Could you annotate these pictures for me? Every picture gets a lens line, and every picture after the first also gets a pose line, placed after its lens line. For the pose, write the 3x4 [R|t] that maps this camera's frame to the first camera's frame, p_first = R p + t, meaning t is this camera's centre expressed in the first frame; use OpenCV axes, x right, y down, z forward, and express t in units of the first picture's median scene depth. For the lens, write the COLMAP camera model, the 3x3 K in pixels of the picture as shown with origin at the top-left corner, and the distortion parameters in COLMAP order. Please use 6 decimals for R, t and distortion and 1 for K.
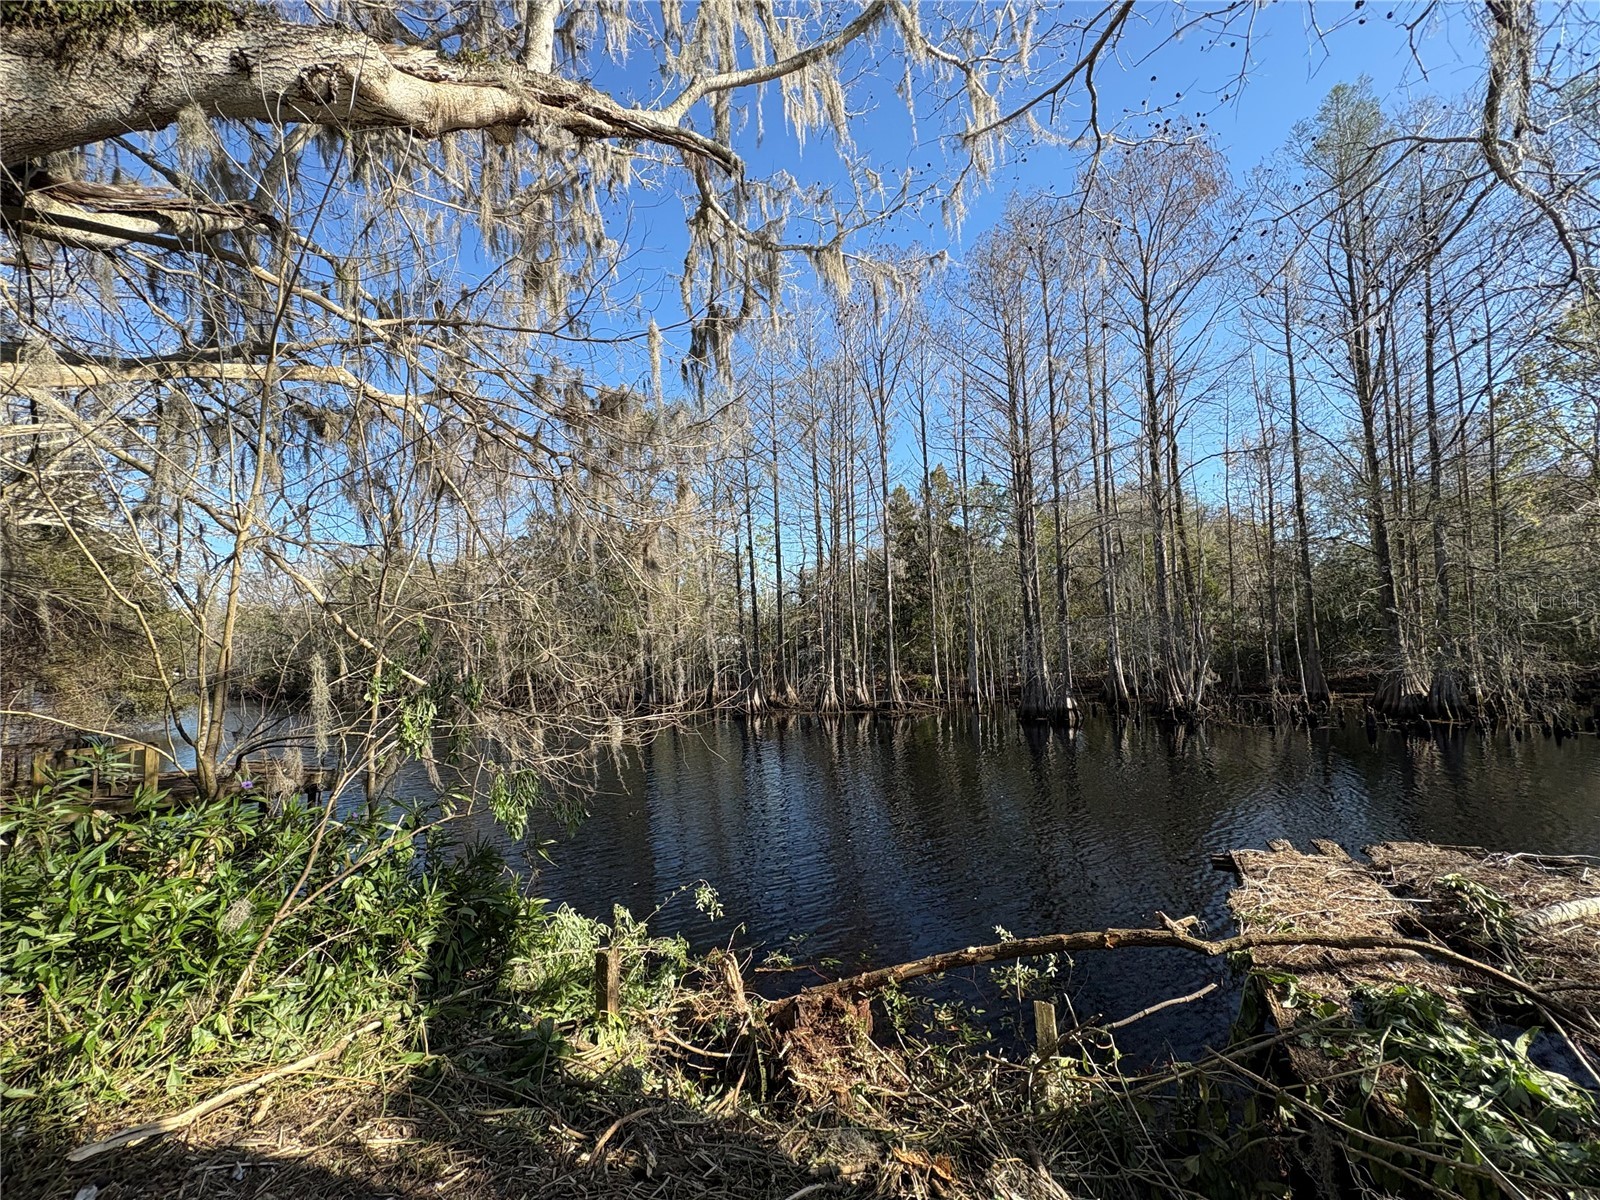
lens RADIAL K [[632.2, 0, 798.3], [0, 632.2, 598.2], [0, 0, 1]] dist [-0.001728, 0.000466]
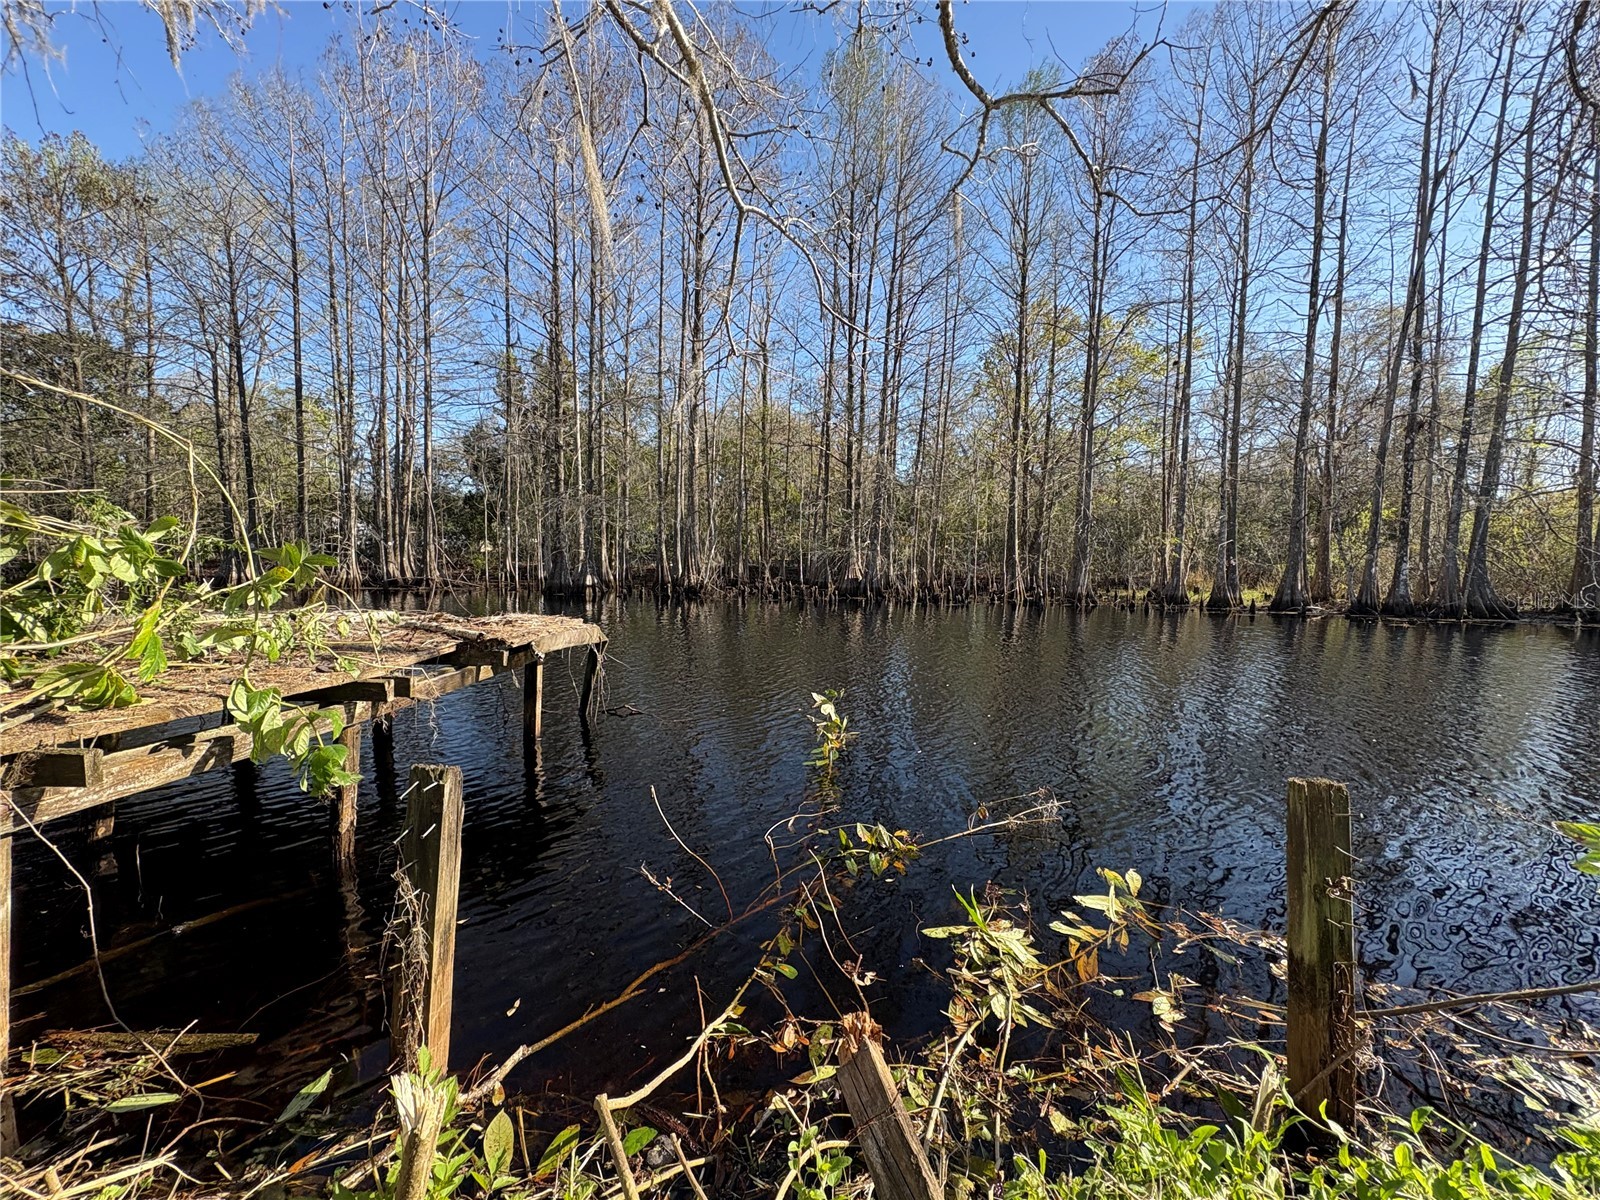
lens RADIAL K [[632.2, 0, 800.4], [0, 632.2, 600.6], [0, 0, 1]] dist [-0.001728, 0.000466]
pose [[0.897197, 0.019776, 0.441187, 0.728312], [-0.085055, 0.988032, 0.128679, 0.094449], [-0.433362, -0.152975, 0.888142, -0.192312]]
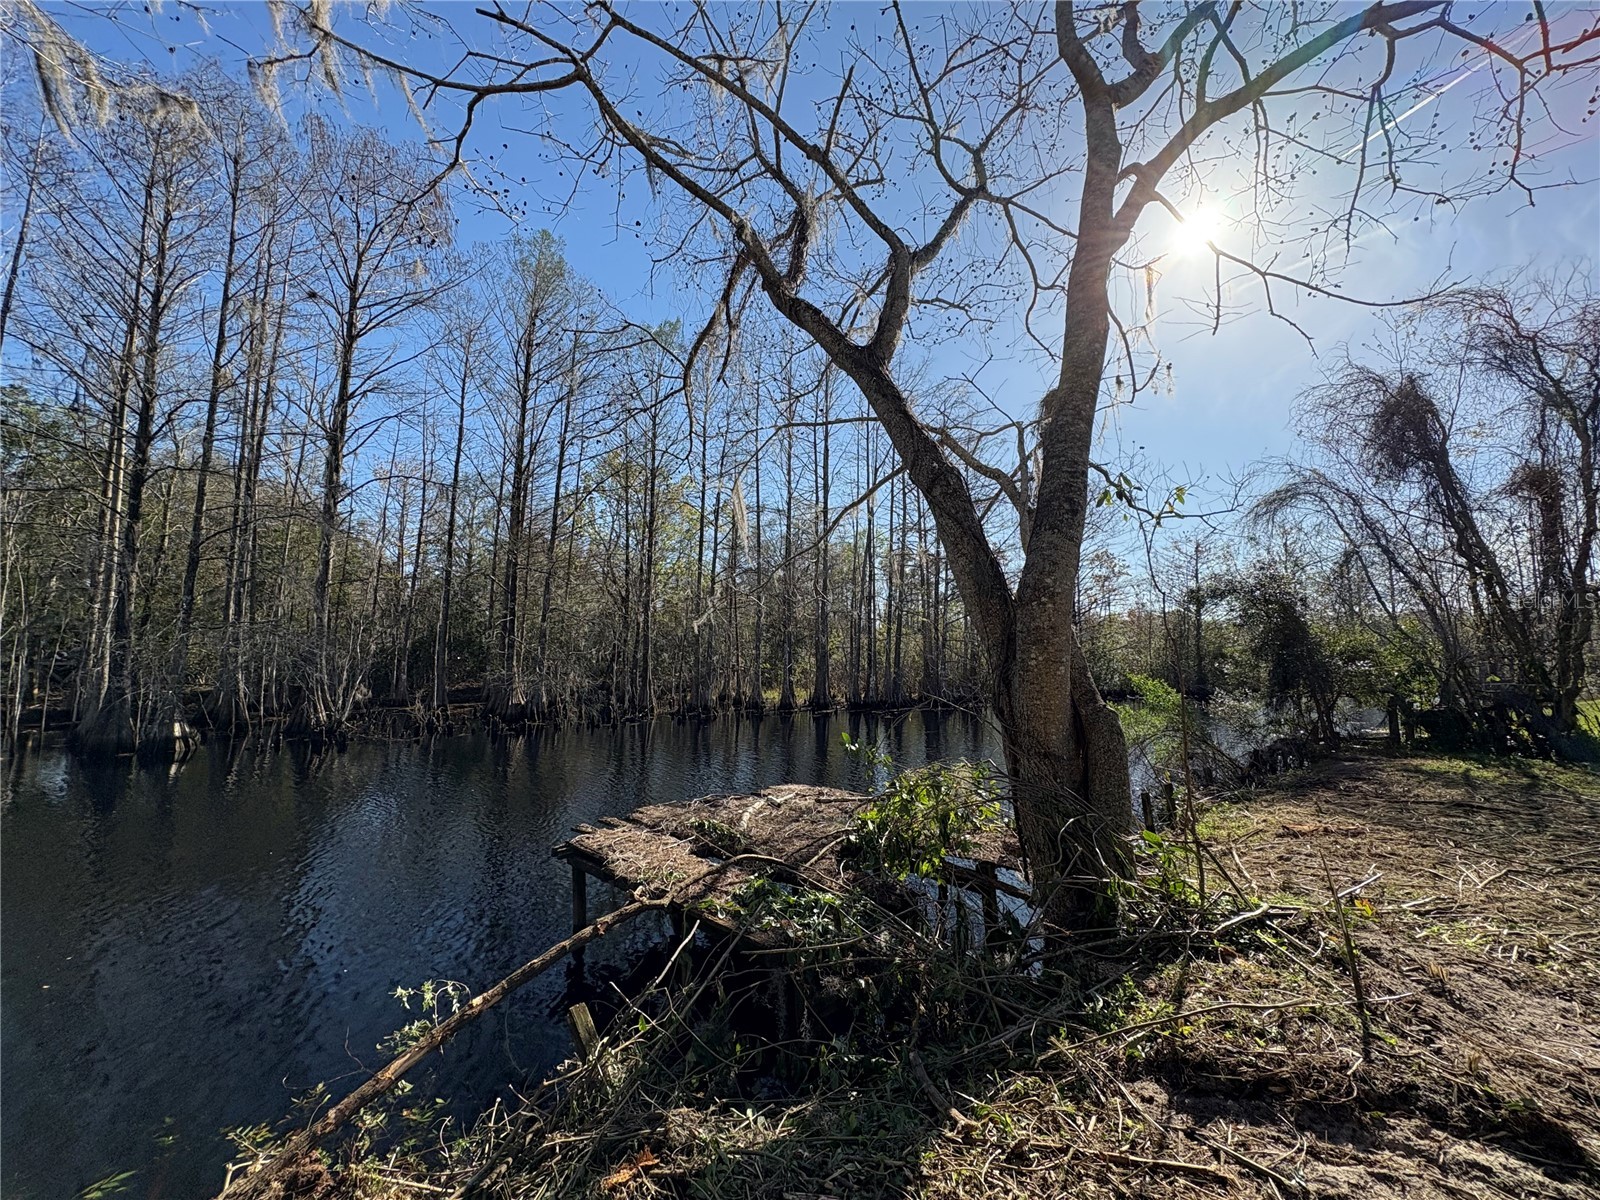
lens RADIAL K [[632.2, 0, 800.0], [0, 632.2, 599.3], [0, 0, 1]] dist [-0.001728, 0.000466]
pose [[0.302655, 0.121031, 0.945384, -0.232922], [-0.104251, 0.990157, -0.093388, 0.000949], [-0.947381, -0.070293, 0.312294, 0.126833]]
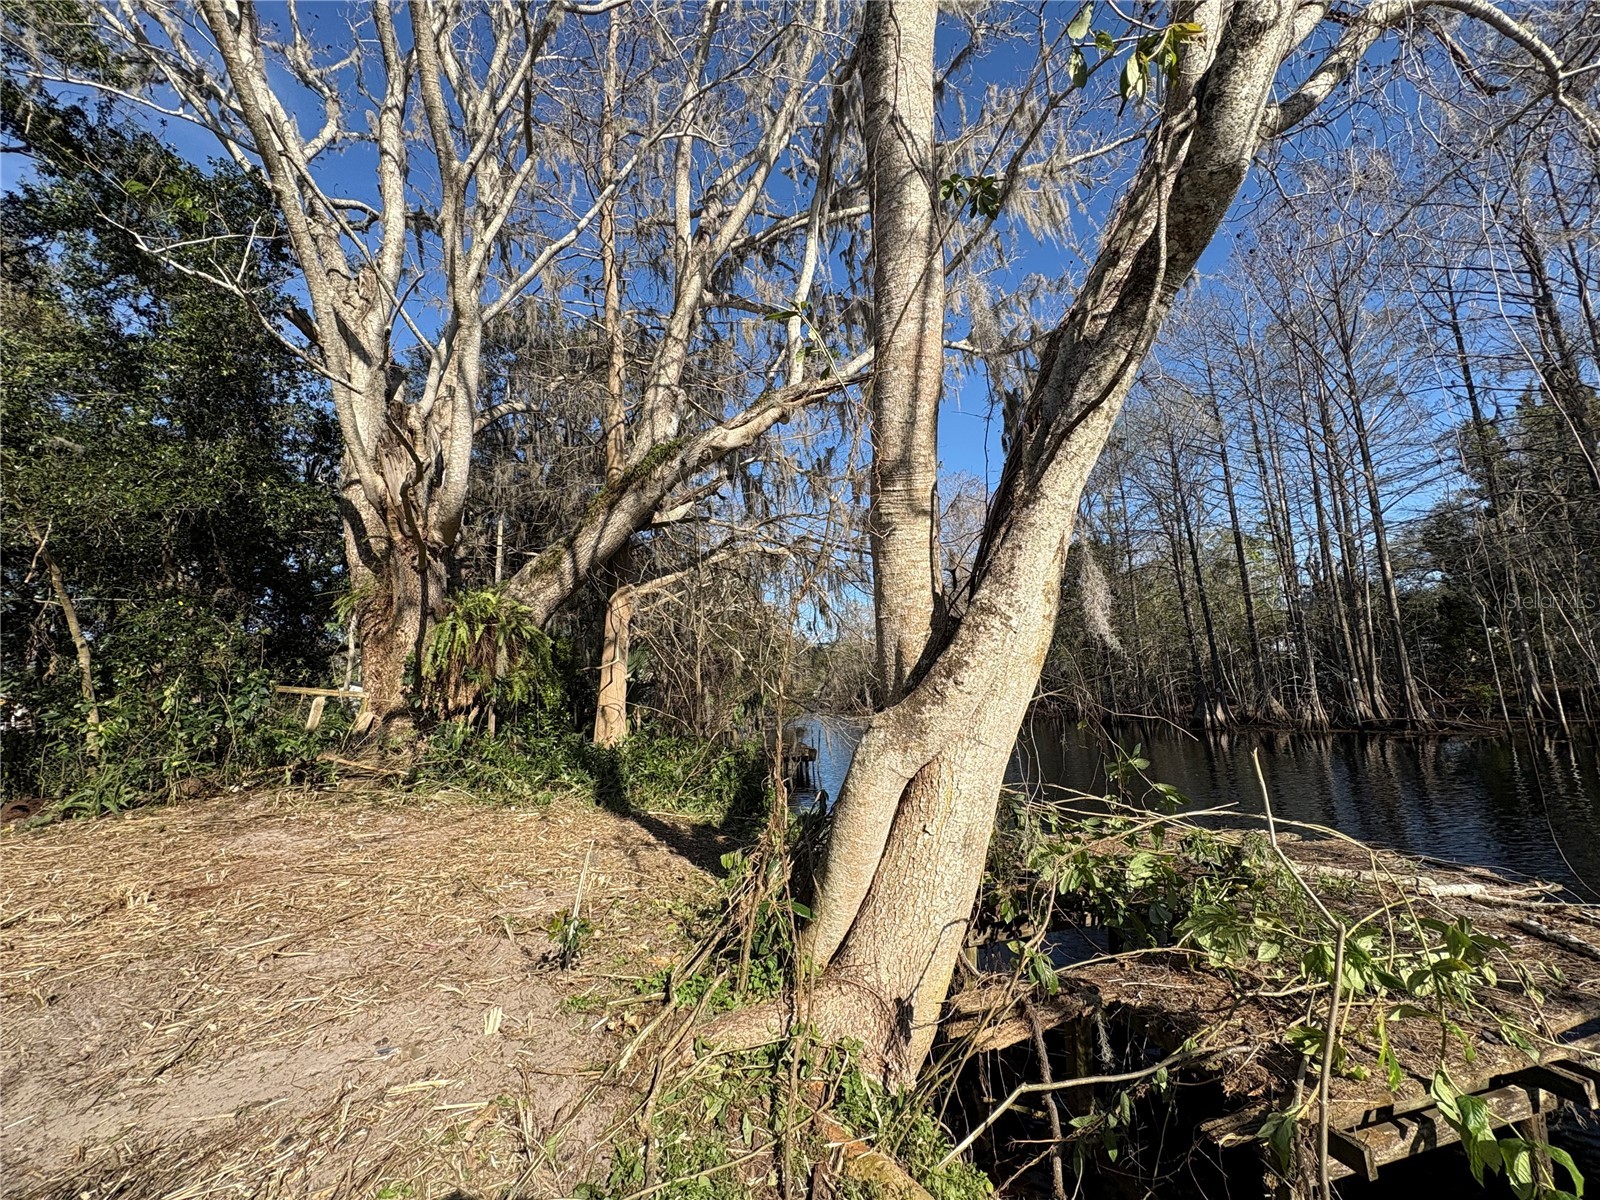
lens RADIAL K [[632.2, 0, 801.2], [0, 632.2, 599.0], [0, 0, 1]] dist [-0.001728, 0.000466]
pose [[0.683032, -0.117238, -0.720918, 0.671718], [0.100835, 0.992718, -0.065904, -0.029326], [0.723394, -0.027679, 0.689880, -0.249551]]
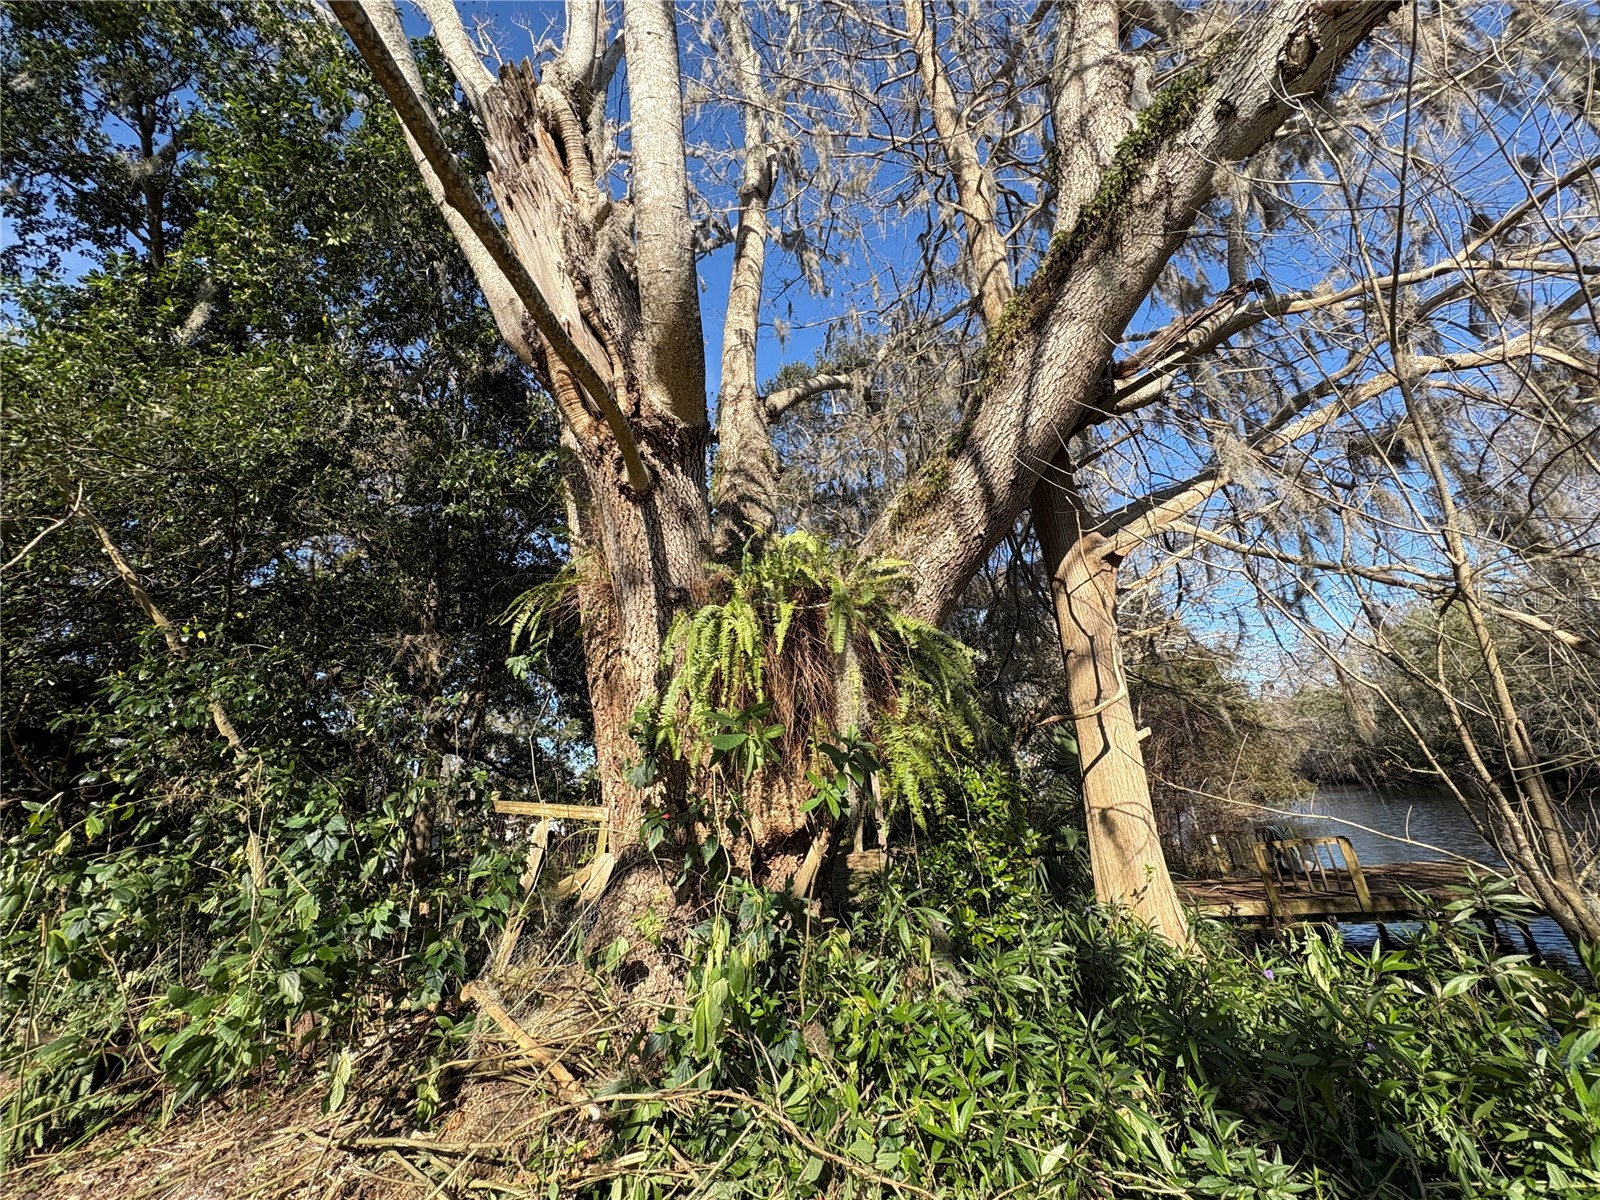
lens RADIAL K [[632.2, 0, 796.2], [0, 632.2, 594.2], [0, 0, 1]] dist [-0.001728, 0.000466]
pose [[0.165804, -0.308246, -0.936746, -0.167101], [0.185273, 0.942716, -0.277417, -0.007361], [0.968598, -0.127557, 0.213416, 0.039281]]
